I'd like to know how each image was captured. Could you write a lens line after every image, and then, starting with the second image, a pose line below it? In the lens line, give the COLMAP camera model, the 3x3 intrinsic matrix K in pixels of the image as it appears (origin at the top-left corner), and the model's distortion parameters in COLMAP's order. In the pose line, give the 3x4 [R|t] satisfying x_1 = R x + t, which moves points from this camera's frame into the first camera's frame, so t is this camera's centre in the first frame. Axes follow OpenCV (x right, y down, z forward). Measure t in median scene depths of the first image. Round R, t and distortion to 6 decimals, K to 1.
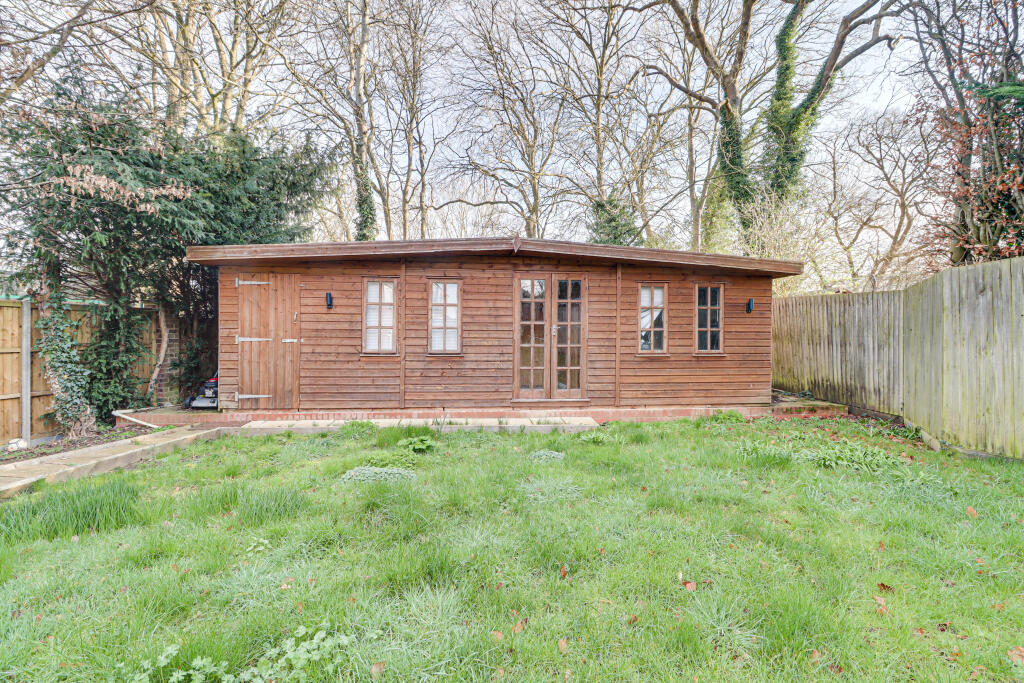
lens RADIAL K [[482.7, 0, 507.7], [0, 482.7, 331.5], [0, 0, 1]] dist [-0.010187, -0.004547]
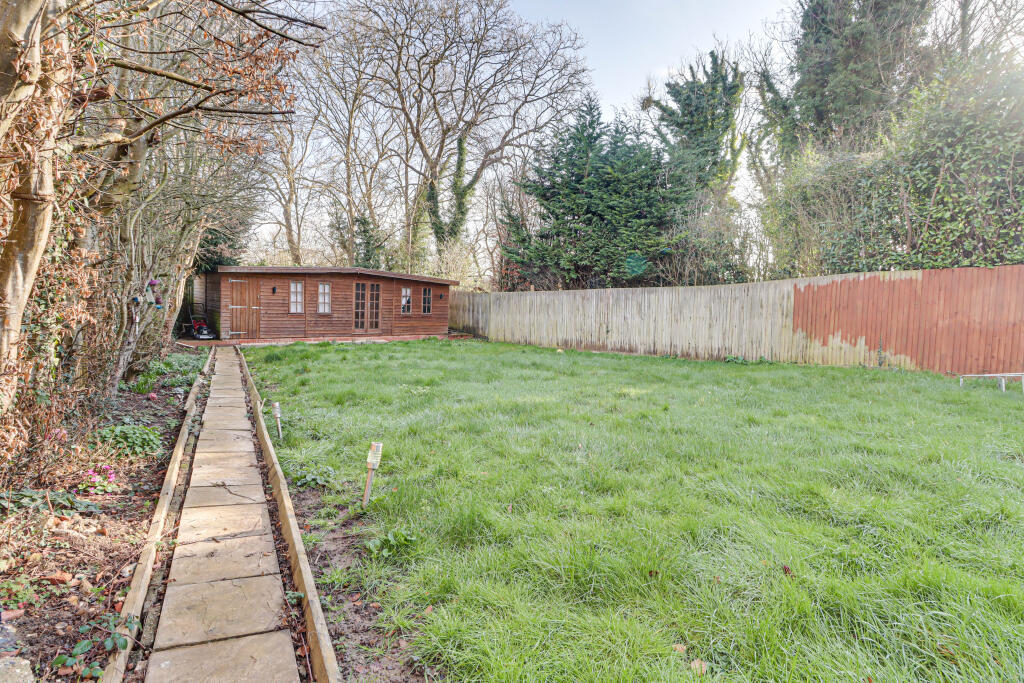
lens RADIAL K [[482.7, 0, 508.5], [0, 482.7, 334.3], [0, 0, 1]] dist [-0.010187, -0.004547]
pose [[0.817607, -0.017604, 0.575508, -0.723544], [-0.032554, 0.996520, 0.076731, -0.062053], [-0.574856, -0.081471, 0.814189, -1.383360]]
